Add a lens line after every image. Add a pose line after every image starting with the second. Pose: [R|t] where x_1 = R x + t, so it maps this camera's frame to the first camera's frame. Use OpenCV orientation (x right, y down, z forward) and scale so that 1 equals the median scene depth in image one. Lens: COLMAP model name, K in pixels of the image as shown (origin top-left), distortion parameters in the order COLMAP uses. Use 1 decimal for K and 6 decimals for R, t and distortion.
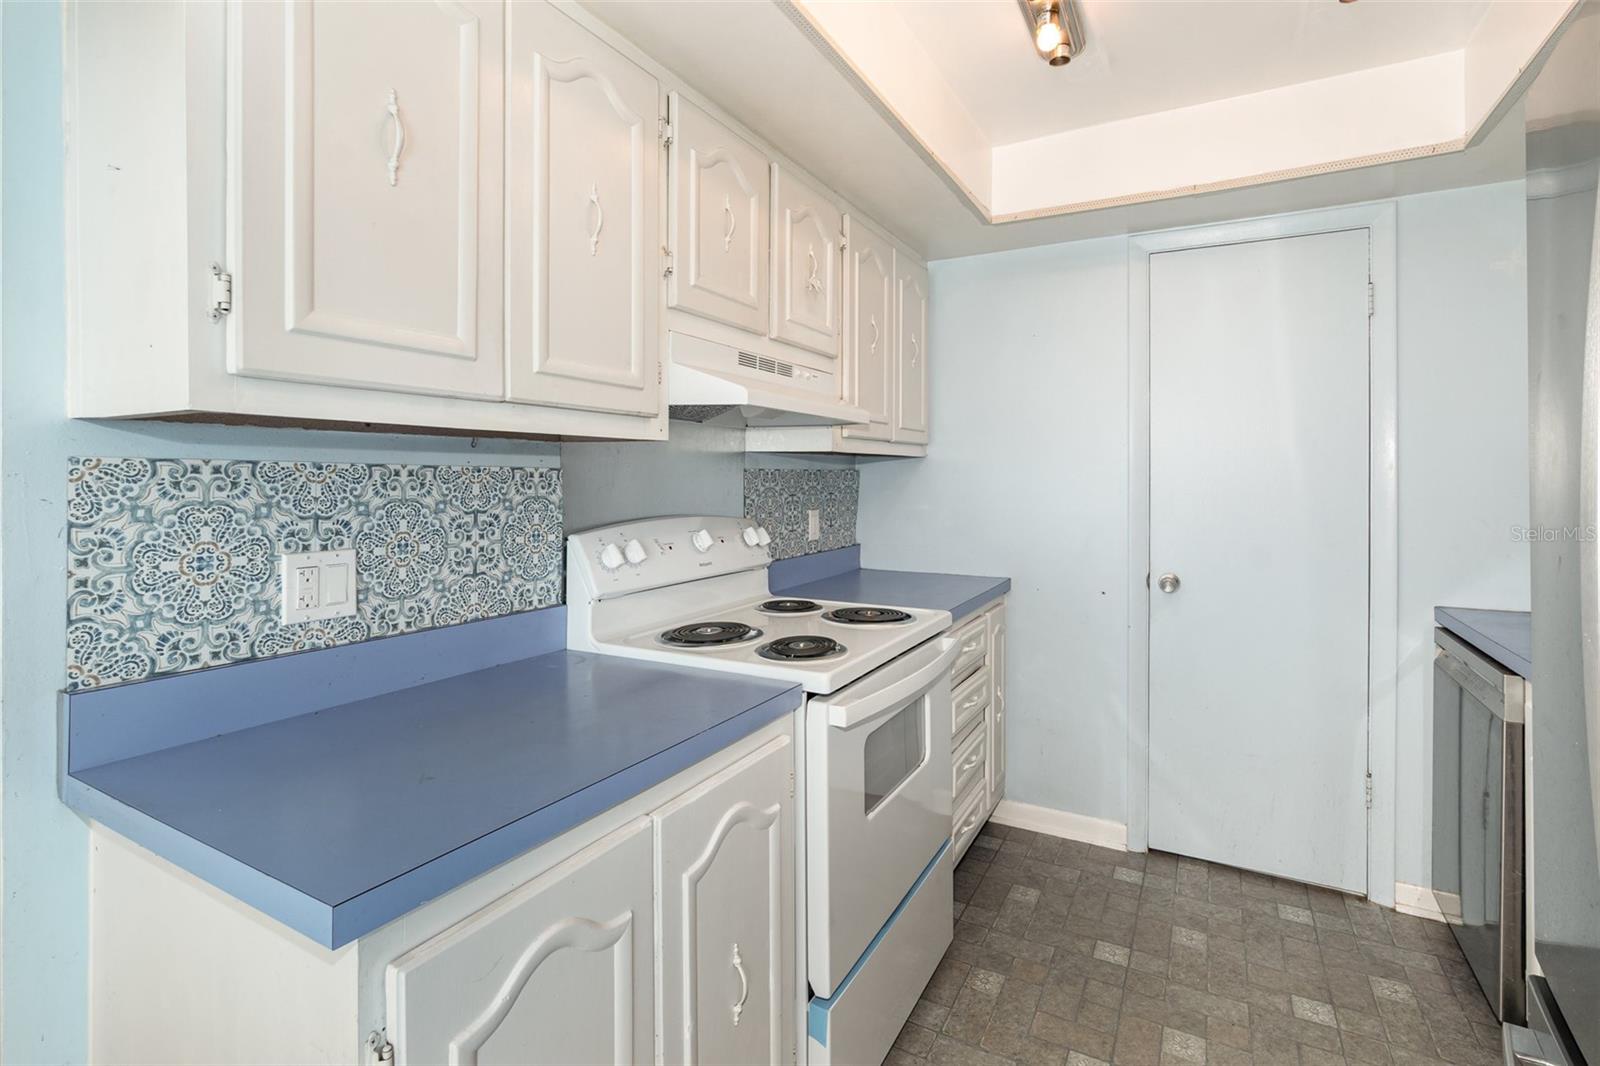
lens RADIAL K [[760.5, 0, 791.3], [0, 760.5, 480.3], [0, 0, 1]] dist [-0.004769, -0.000420]
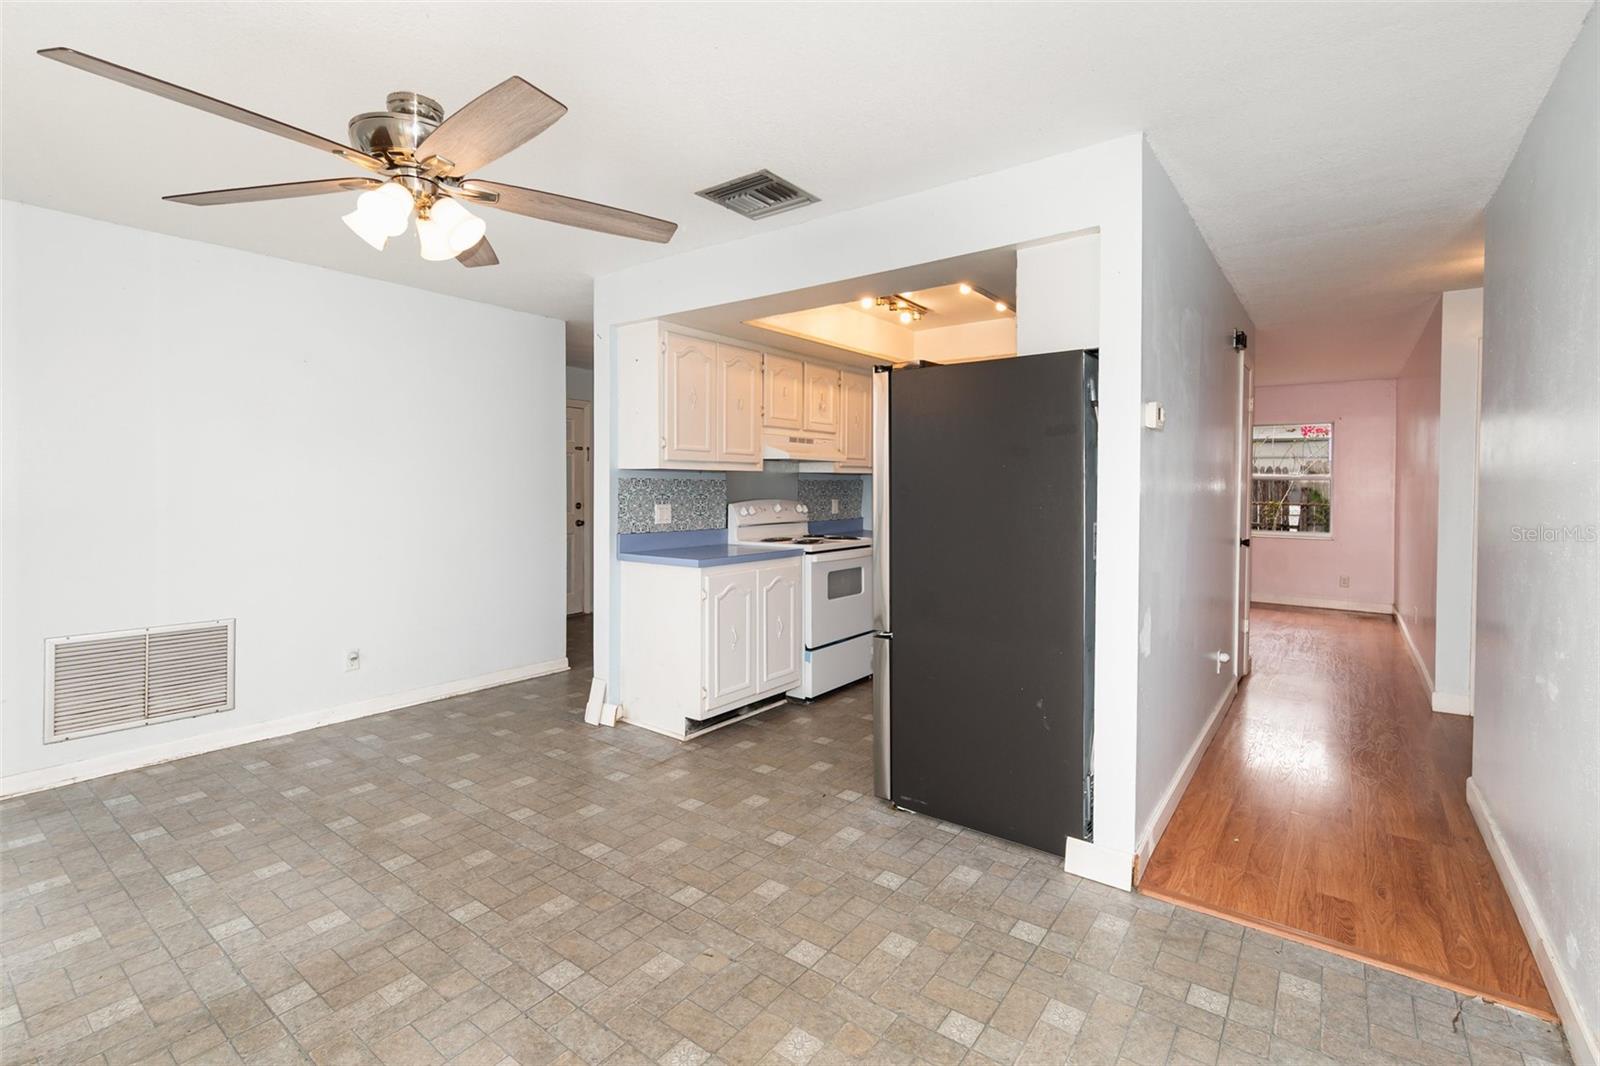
lens RADIAL K [[709.0, 0, 797.4], [0, 709.0, 492.8], [0, 0, 1]] dist [-0.007448, 0.003065]
pose [[0.990548, 0.004561, -0.137094, 0.385899], [-0.003577, 0.999966, 0.007417, 0.012529], [0.137123, -0.006857, 0.990530, -1.891443]]
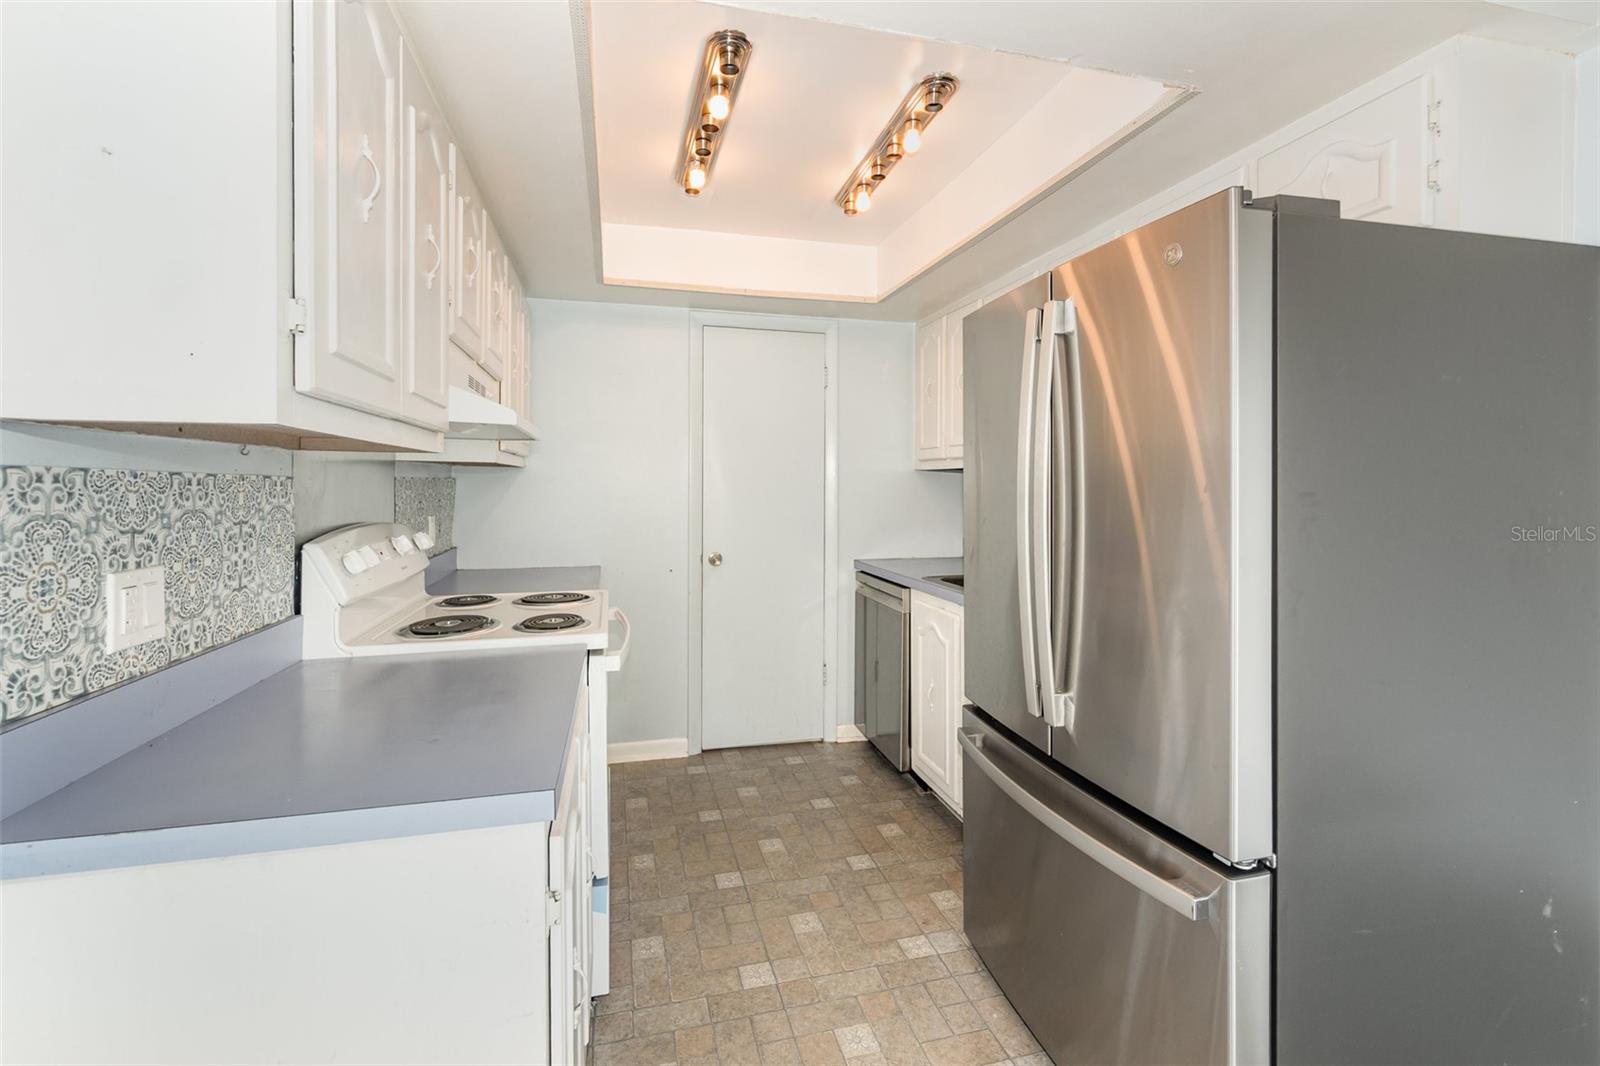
lens RADIAL K [[709.0, 0, 797.4], [0, 709.0, 492.8], [0, 0, 1]] dist [-0.007448, 0.003065]
pose [[0.726312, -0.008386, 0.687314, -0.550259], [0.002692, 0.999953, 0.009355, -0.002186], [-0.687360, -0.004944, 0.726300, -0.127514]]
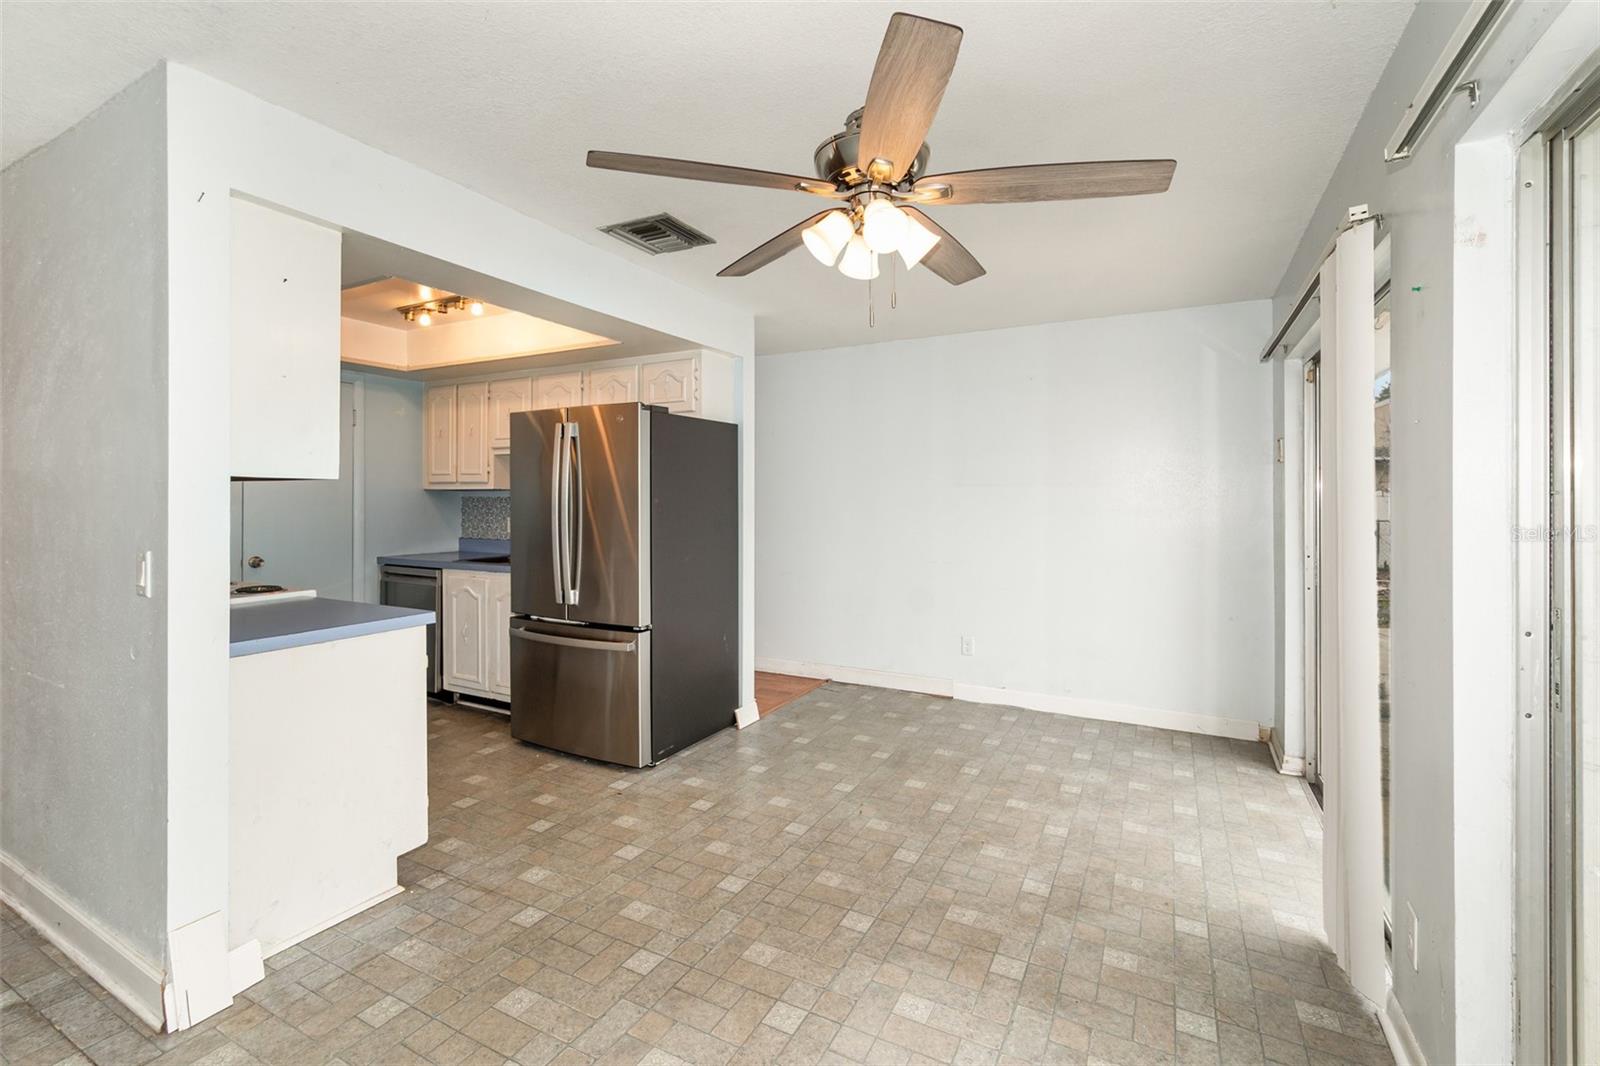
lens RADIAL K [[694.4, 0, 805.7], [0, 694.4, 495.4], [0, 0, 1]] dist [-0.004157, 0.000110]
pose [[-0.013522, 0.007231, 0.999882, -1.966902], [0.002615, 0.999971, -0.007196, -0.001773], [-0.999905, 0.002518, -0.013541, -0.410572]]
